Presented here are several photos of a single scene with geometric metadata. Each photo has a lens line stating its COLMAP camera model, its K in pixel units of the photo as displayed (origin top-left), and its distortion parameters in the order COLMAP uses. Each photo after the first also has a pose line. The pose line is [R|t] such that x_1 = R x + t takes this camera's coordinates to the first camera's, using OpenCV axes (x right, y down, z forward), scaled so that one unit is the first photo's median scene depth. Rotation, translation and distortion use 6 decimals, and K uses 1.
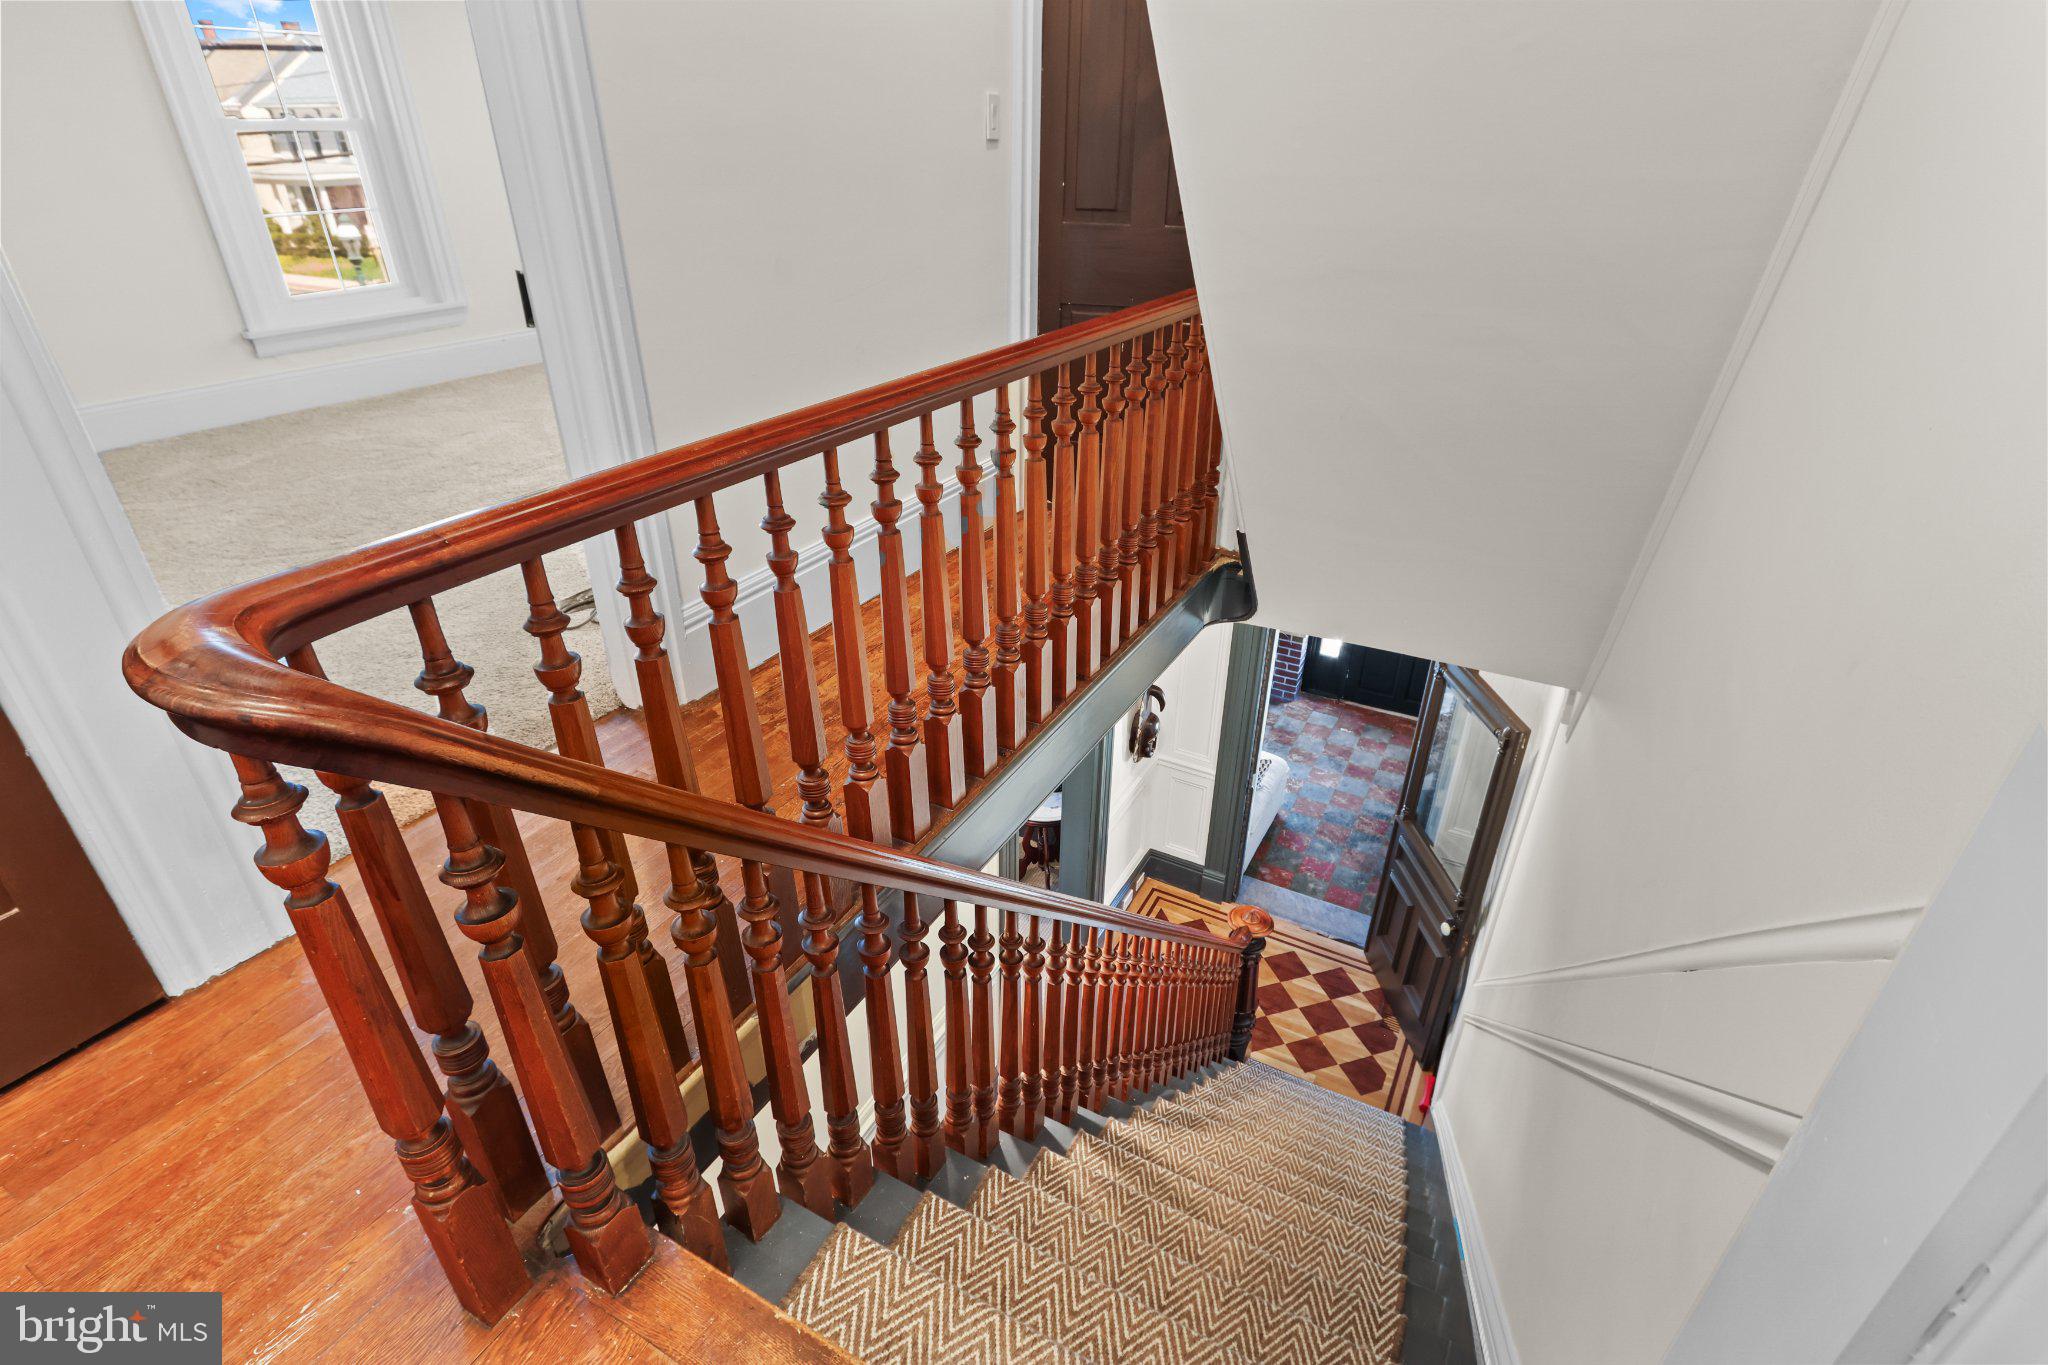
lens RADIAL K [[987.0, 0, 1023.3], [0, 987.0, 686.8], [0, 0, 1]] dist [-0.018789, -0.000005]
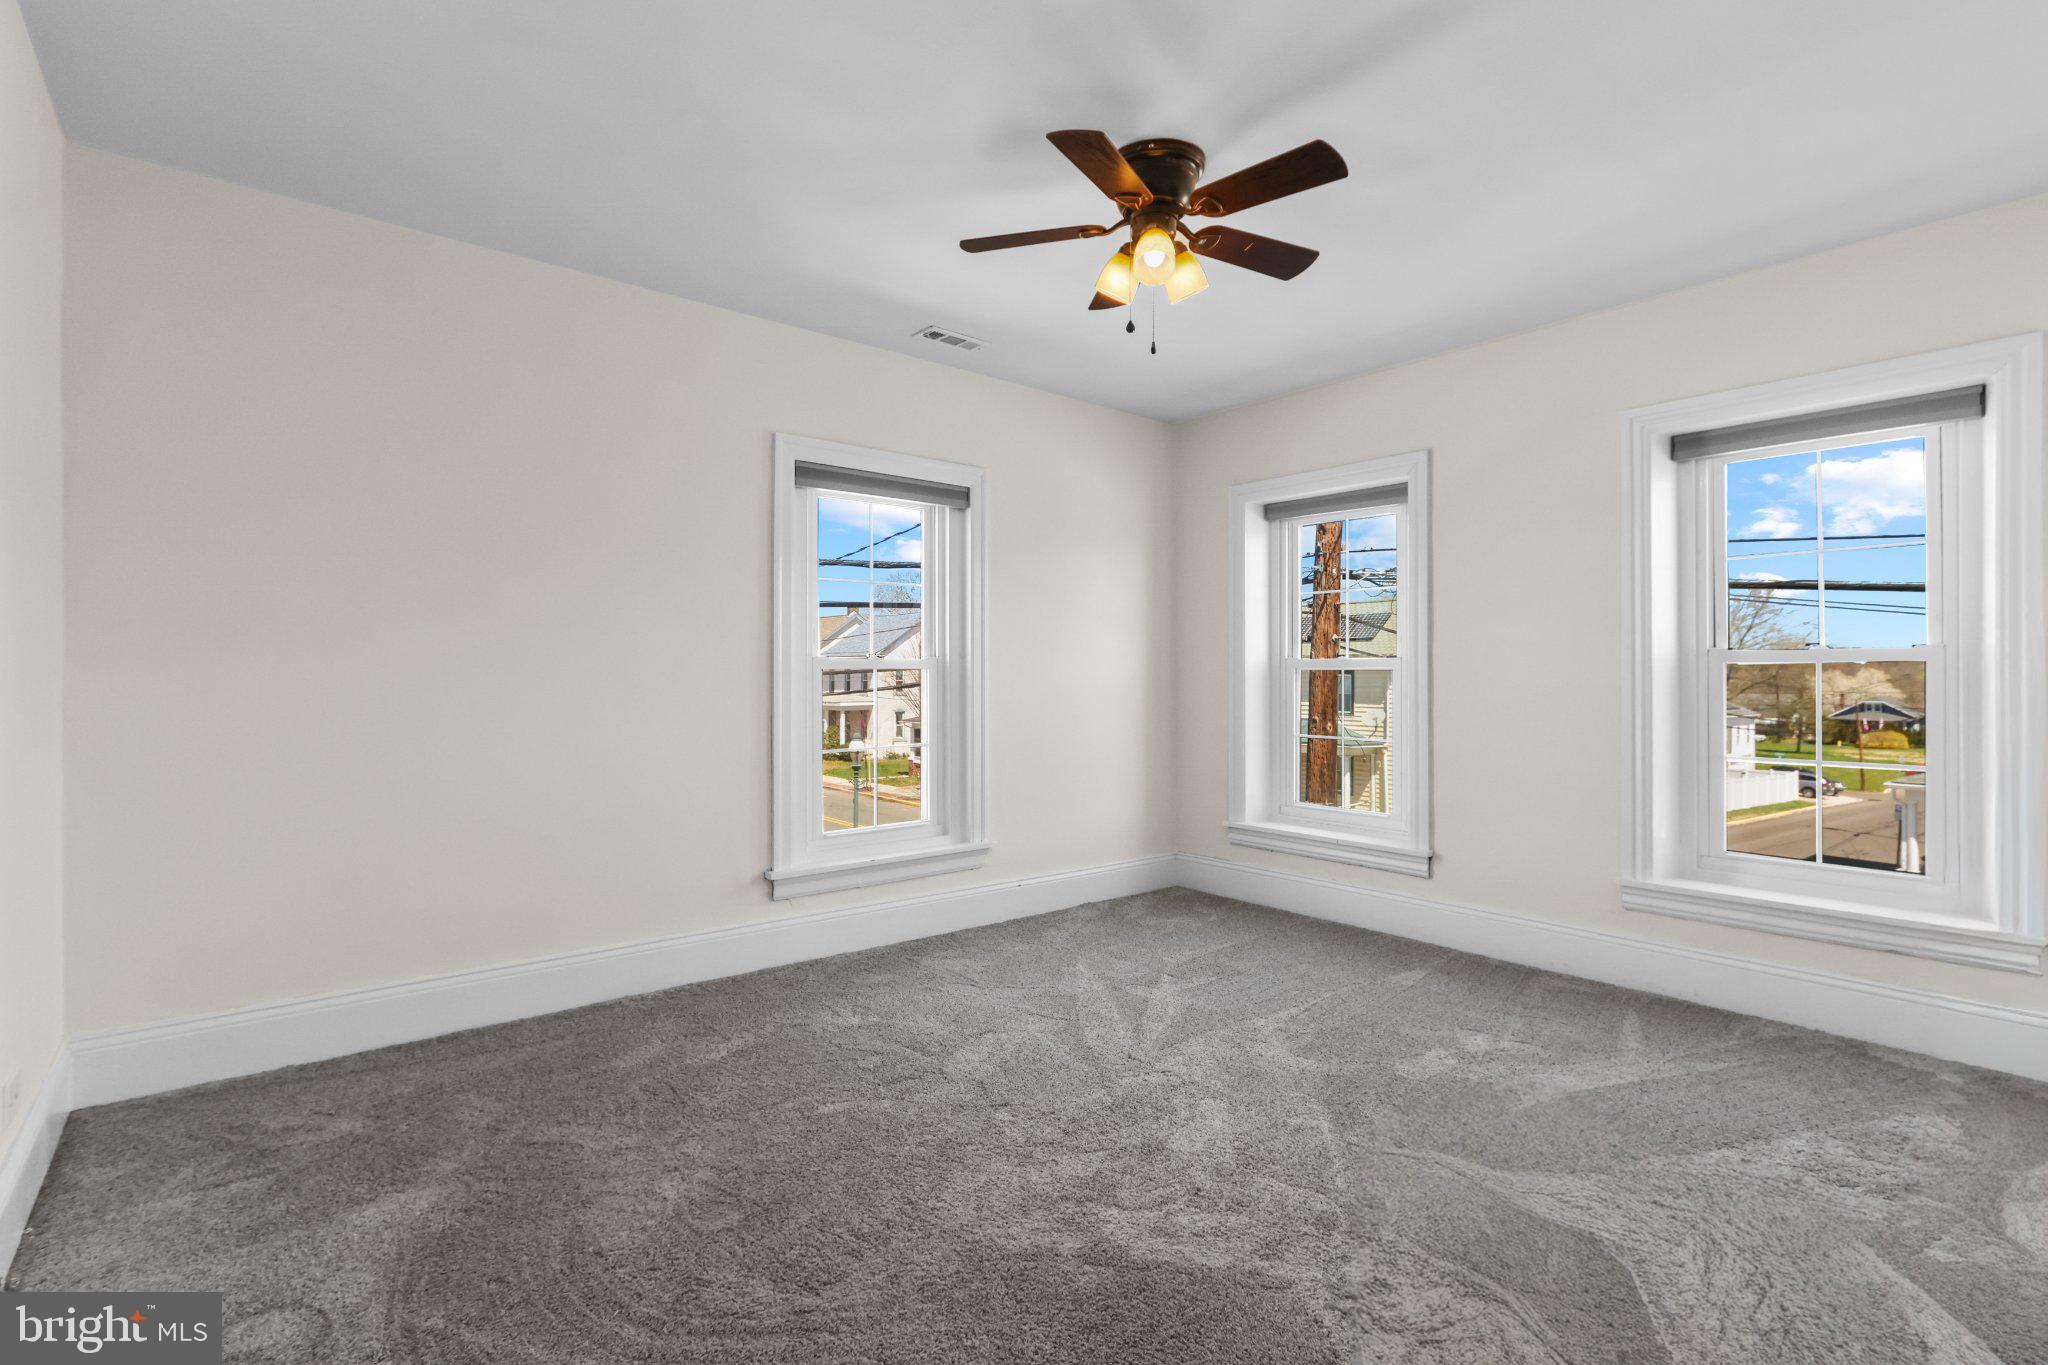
lens RADIAL K [[951.0, 0, 1025.7], [0, 951.0, 681.8], [0, 0, 1]] dist [0.002772, 0.000197]
pose [[0.928691, -0.005908, -0.370809, -0.272136], [-0.175289, 0.874139, -0.452939, -0.168897], [0.326815, 0.485639, 0.810769, 0.305101]]
